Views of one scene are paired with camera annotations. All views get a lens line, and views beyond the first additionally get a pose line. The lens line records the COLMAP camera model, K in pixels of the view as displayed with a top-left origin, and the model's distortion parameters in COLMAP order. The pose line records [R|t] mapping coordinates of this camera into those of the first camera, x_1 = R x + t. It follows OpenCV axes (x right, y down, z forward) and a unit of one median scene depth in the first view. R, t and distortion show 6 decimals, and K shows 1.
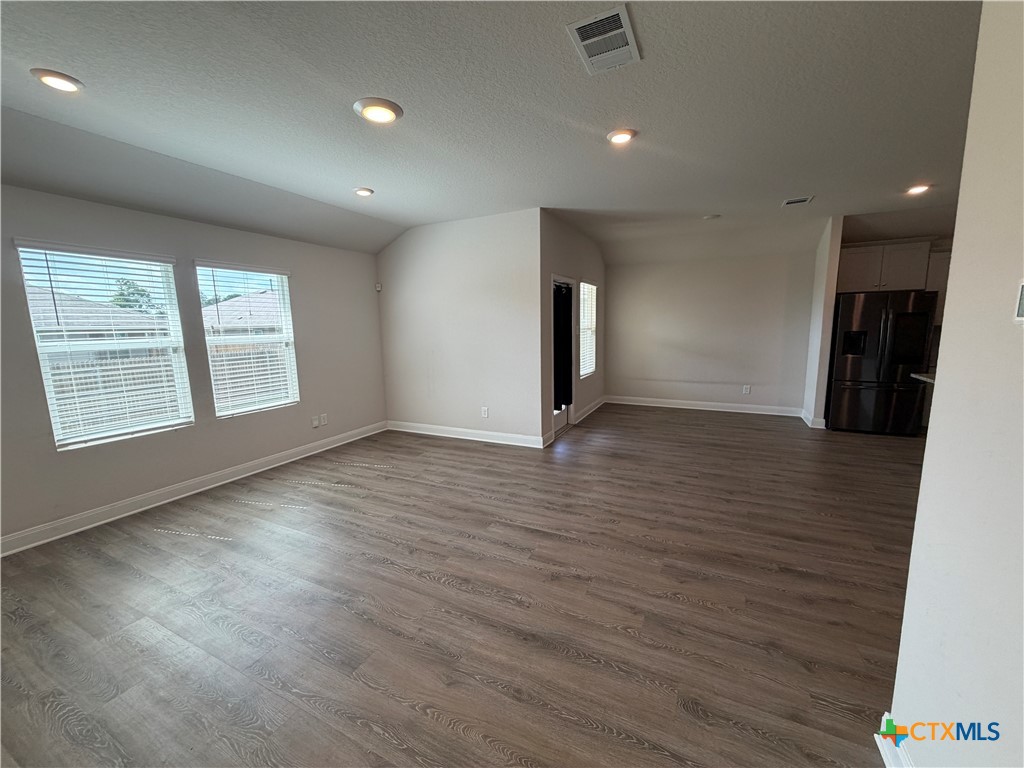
lens RADIAL K [[408.9, 0, 510.4], [0, 408.9, 386.2], [0, 0, 1]] dist [0.000584, 0.000339]
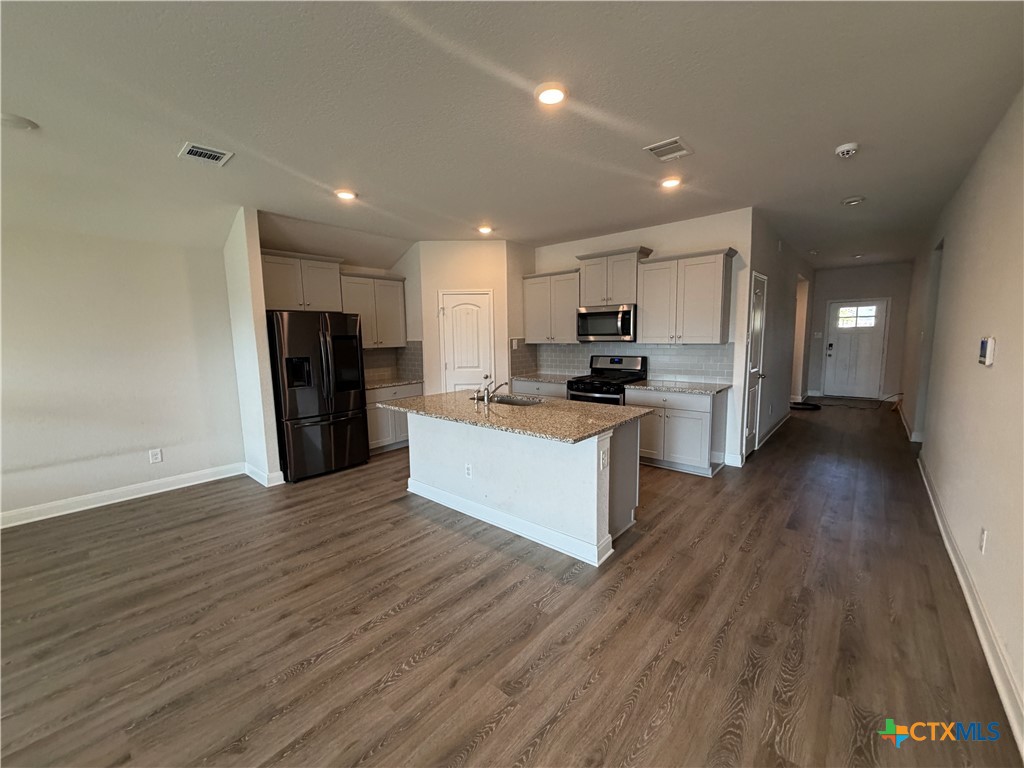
lens RADIAL K [[408.9, 0, 511.0], [0, 408.9, 384.2], [0, 0, 1]] dist [0.000584, 0.000339]
pose [[0.251673, -0.106075, 0.961982, 0.261188], [0.158875, 0.985019, 0.067050, -0.111035], [-0.954683, 0.135960, 0.264756, 0.621028]]
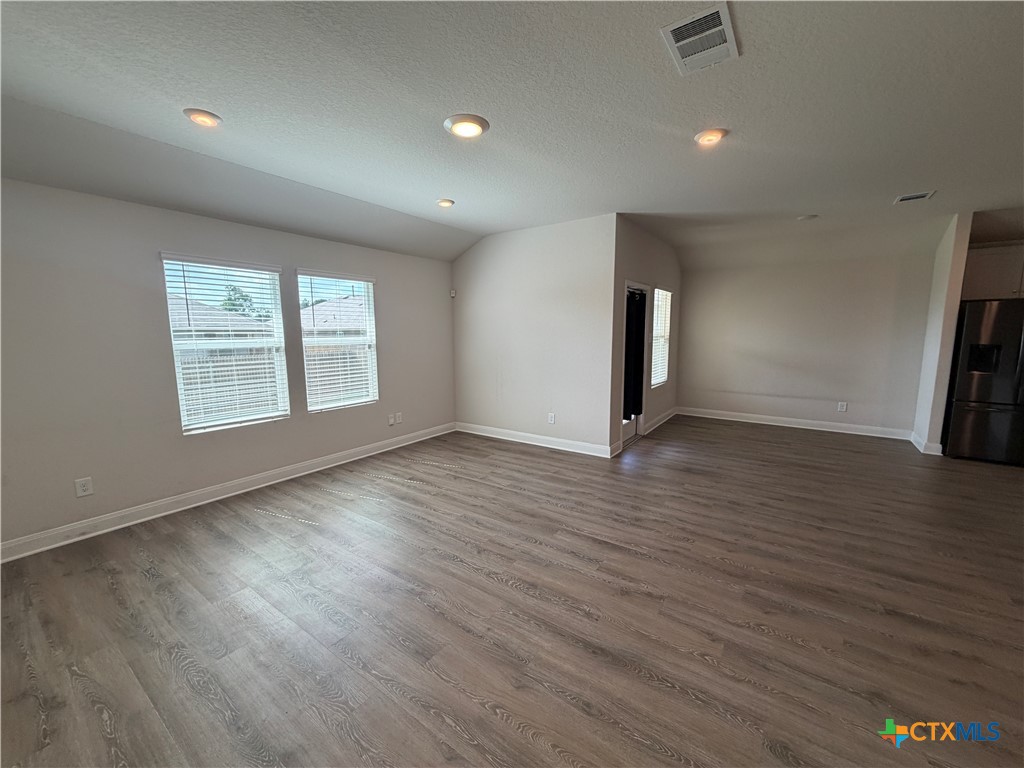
lens RADIAL K [[408.9, 0, 510.7], [0, 408.9, 386.2], [0, 0, 1]] dist [0.000584, 0.000339]
pose [[0.987964, 0.034874, -0.150701, -0.021741], [-0.036922, 0.999260, -0.010817, -0.000557], [0.150212, 0.016251, 0.988520, -0.005340]]
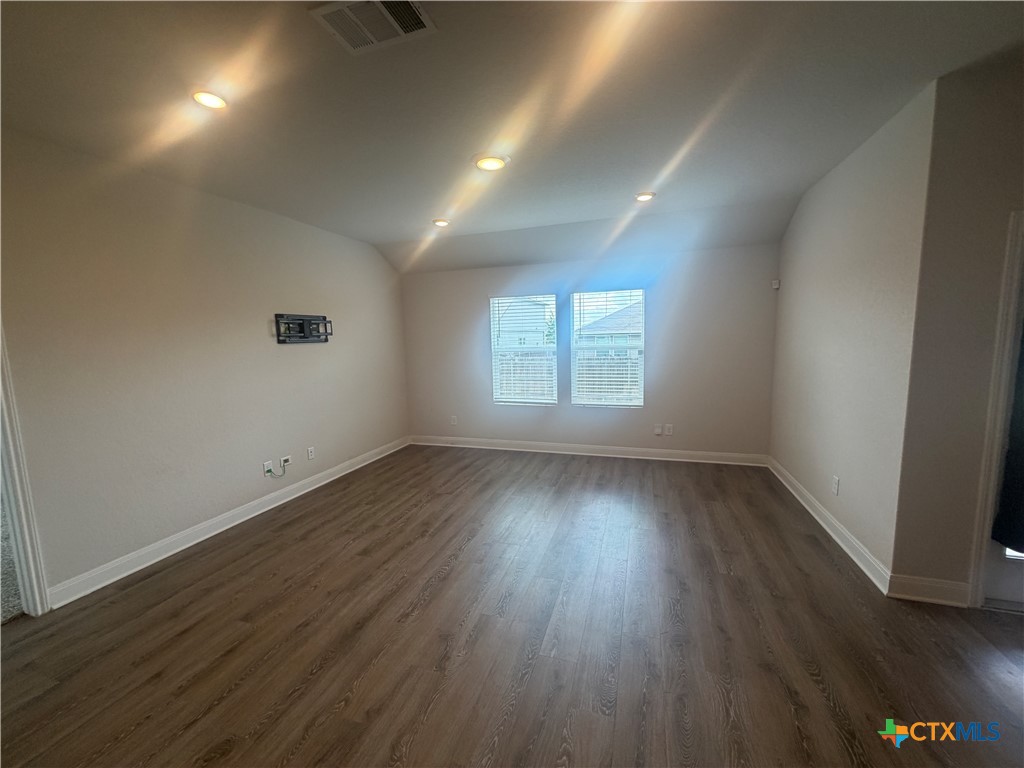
lens RADIAL K [[408.9, 0, 510.4], [0, 408.9, 383.9], [0, 0, 1]] dist [0.000584, 0.000339]
pose [[0.143693, 0.127169, -0.981418, 0.690526], [-0.123979, 0.986209, 0.109638, -0.137175], [0.981826, 0.105921, 0.157477, 0.705573]]
